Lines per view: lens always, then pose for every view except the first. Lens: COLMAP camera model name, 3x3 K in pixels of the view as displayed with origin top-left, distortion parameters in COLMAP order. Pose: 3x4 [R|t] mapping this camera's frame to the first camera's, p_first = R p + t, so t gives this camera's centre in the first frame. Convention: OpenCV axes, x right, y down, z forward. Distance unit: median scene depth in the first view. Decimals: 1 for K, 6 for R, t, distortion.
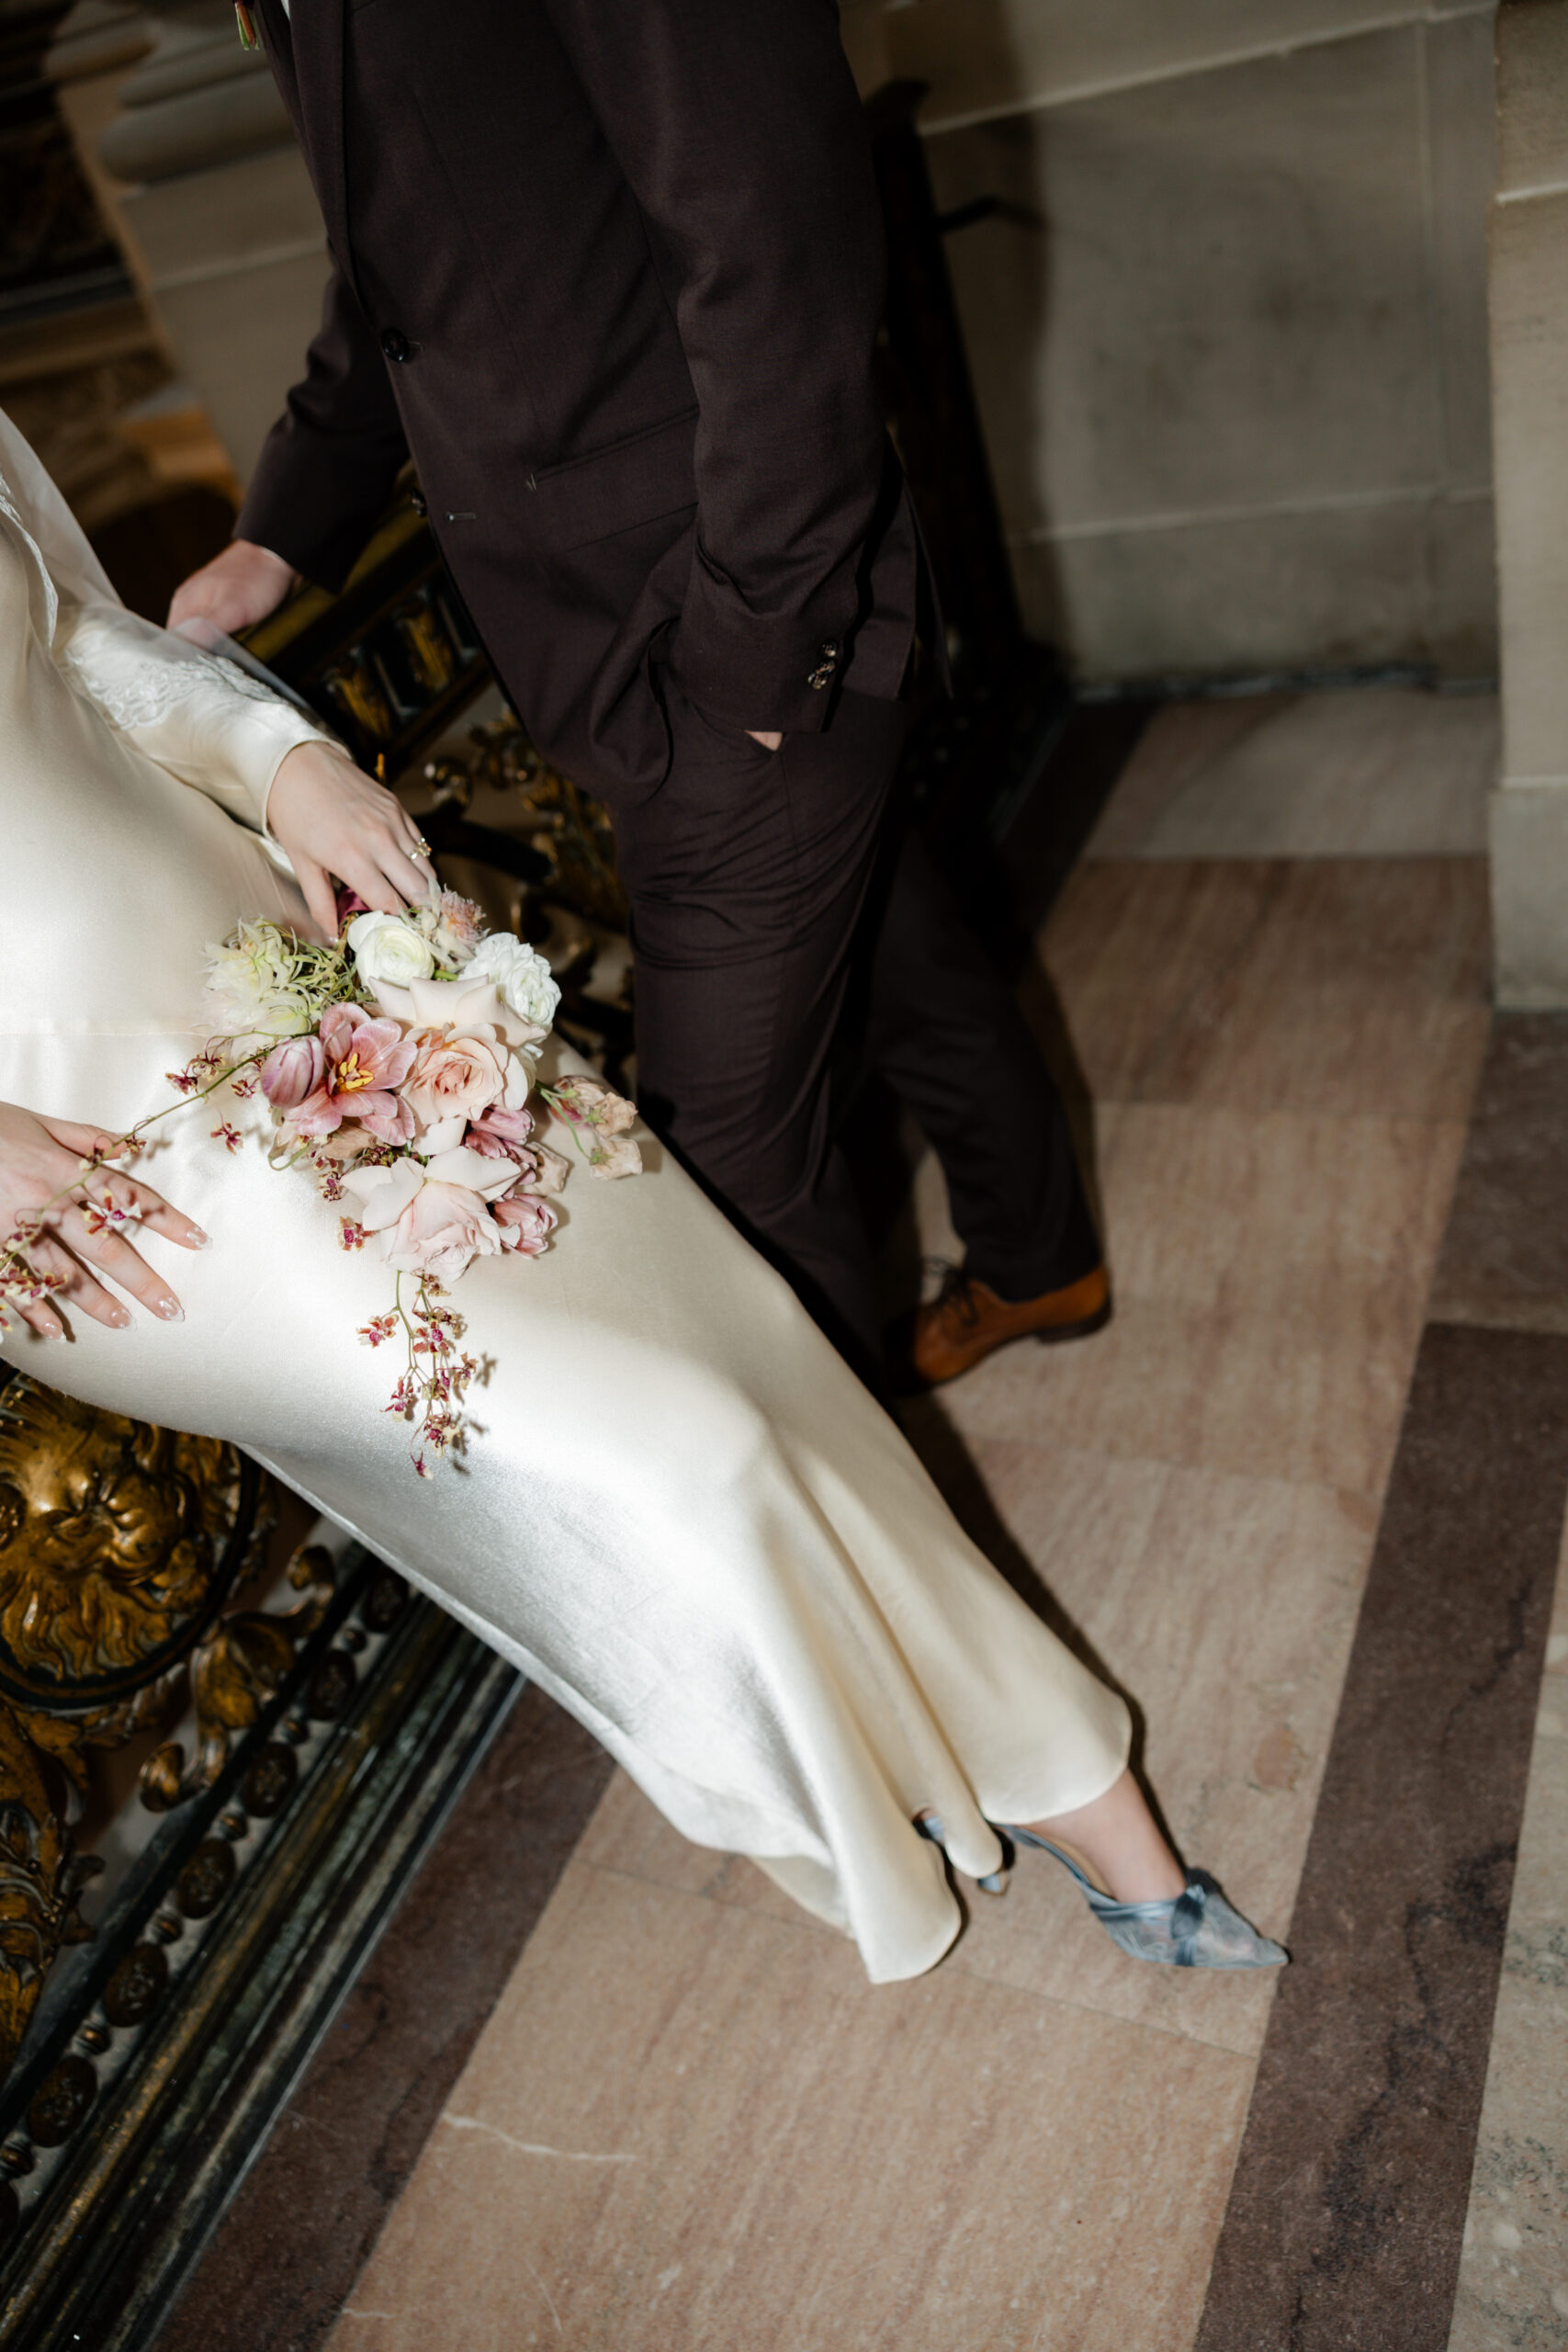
lens RADIAL K [[1865.4, 0, 820.8], [0, 1865.4, 1211.6], [0, 0, 1]] dist [0.019430, -0.019998]
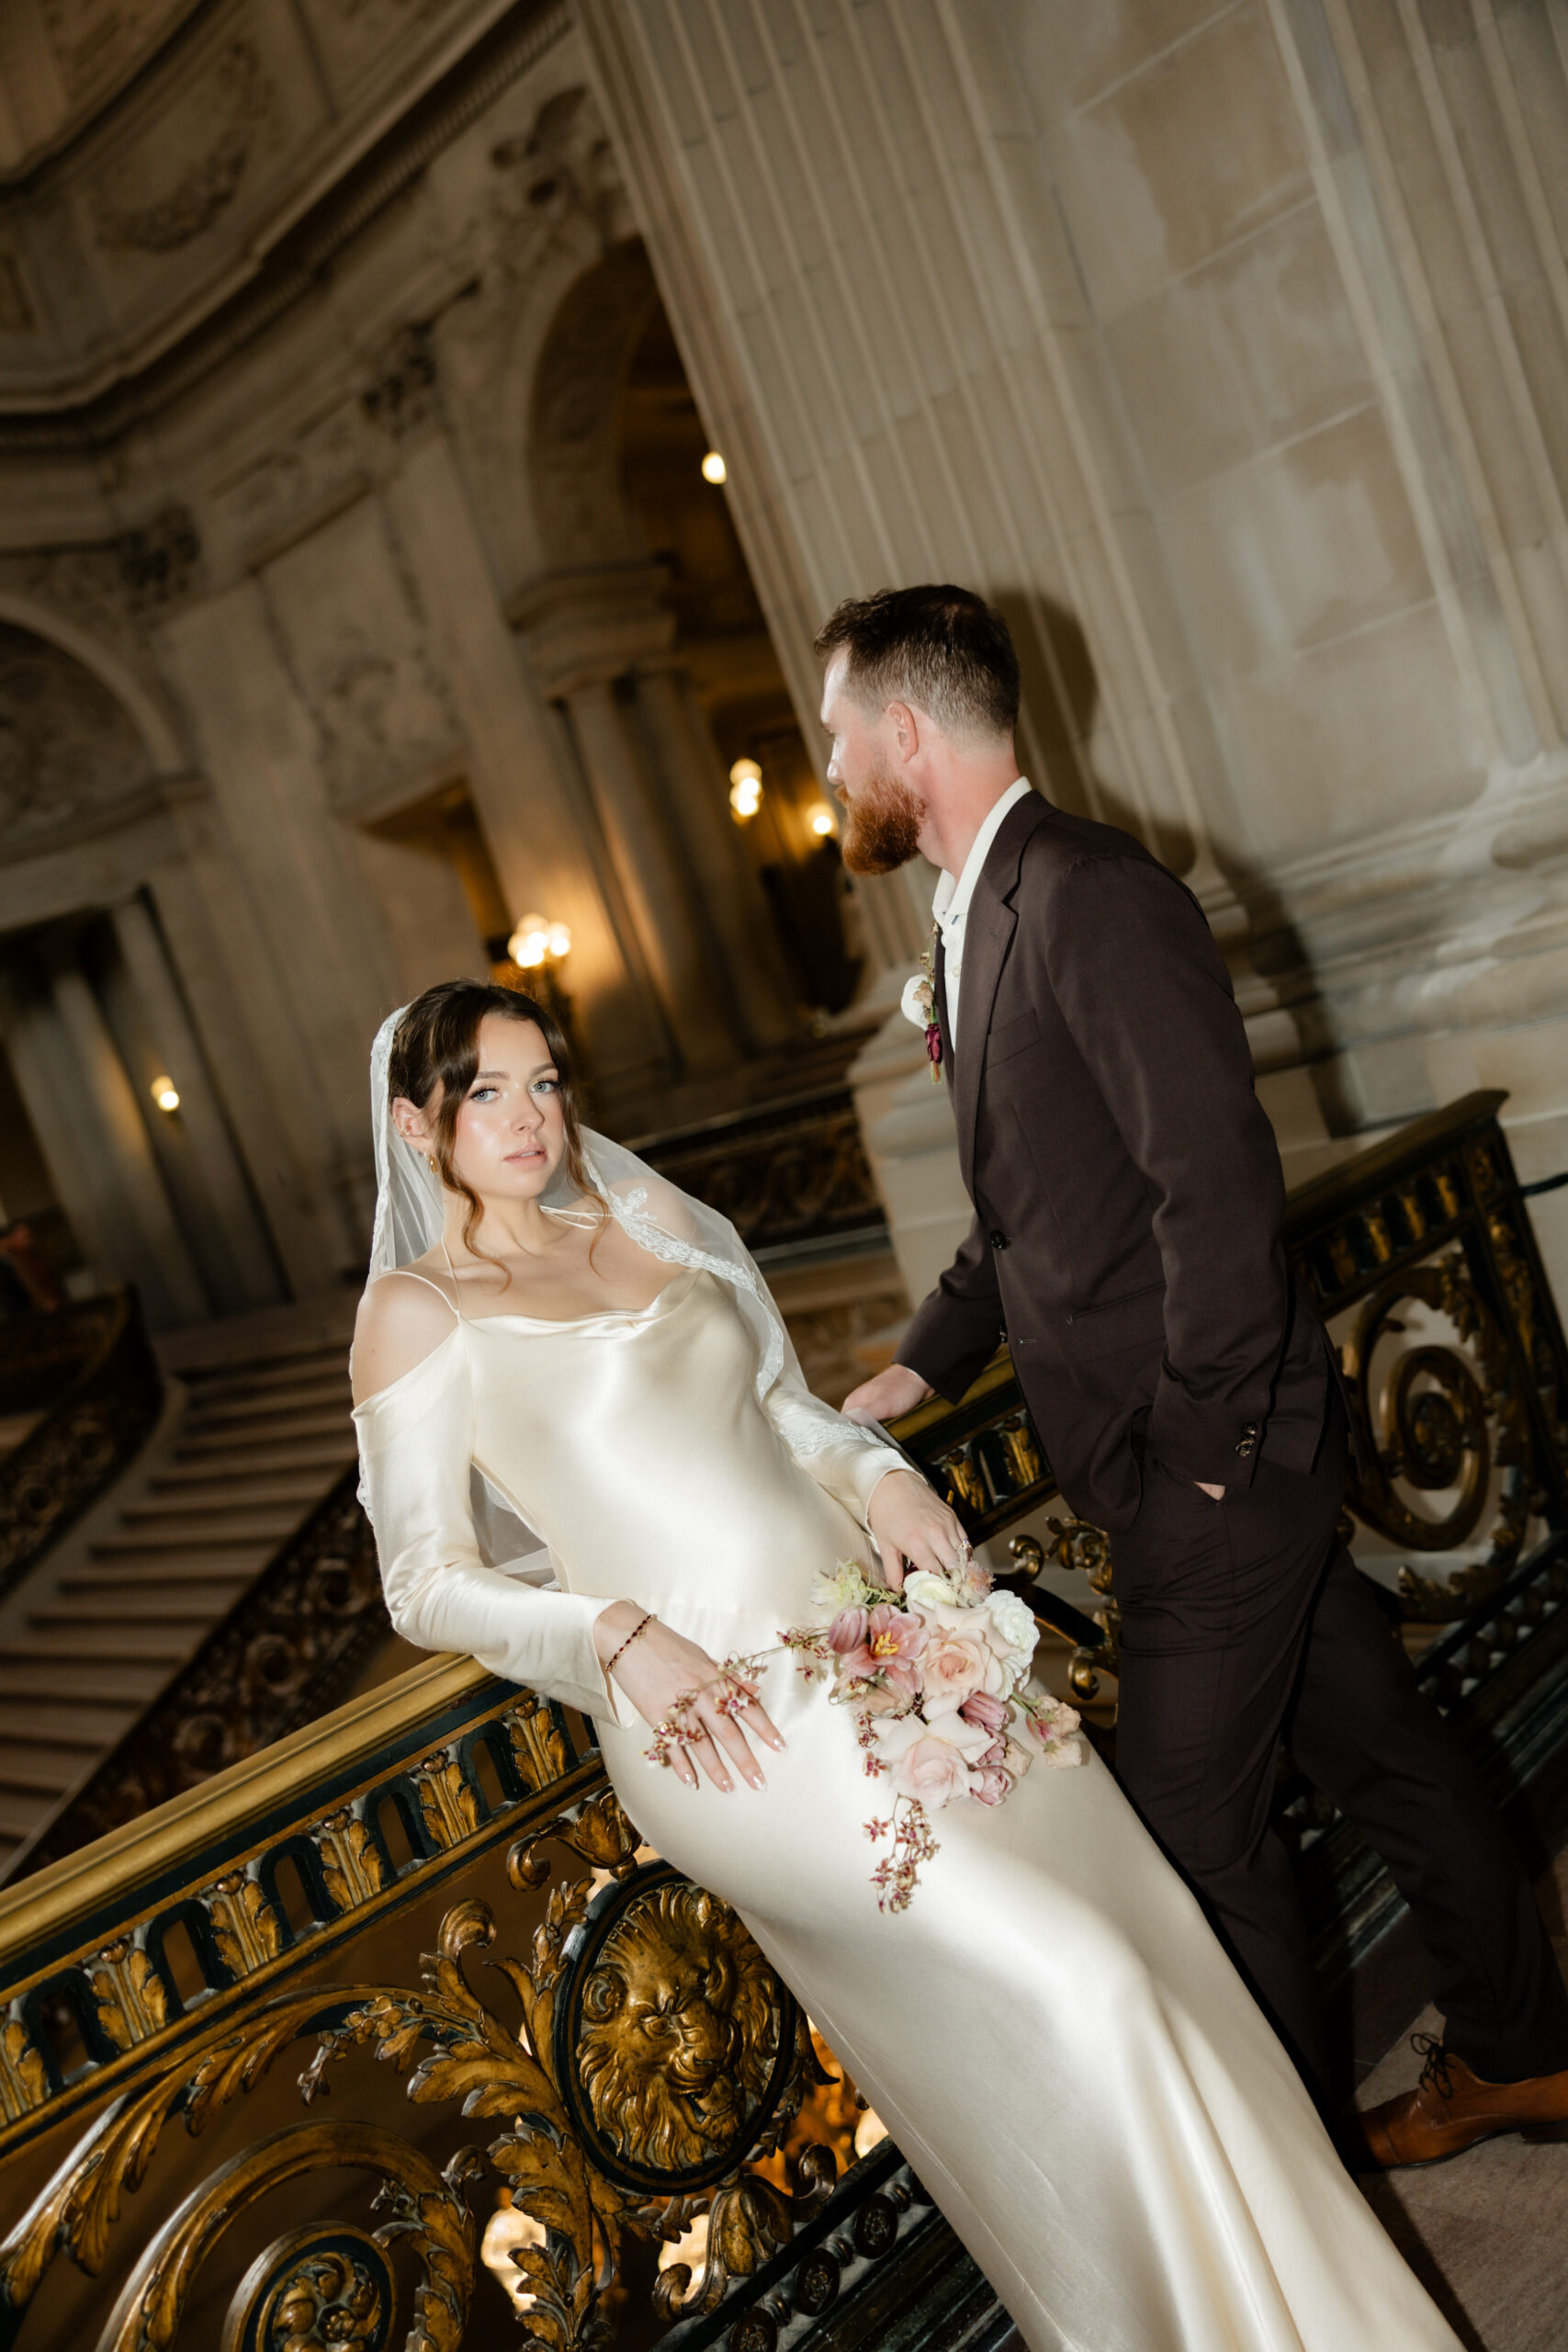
lens RADIAL K [[2099.6, 0, 768.3], [0, 2099.6, 1193.4], [0, 0, 1]] dist [-0.014134, 0.036394]
pose [[0.926919, 0.011661, -0.375079, 0.242409], [-0.186138, 0.882177, -0.432569, 0.287435], [0.325842, 0.470773, 0.819878, -0.505090]]
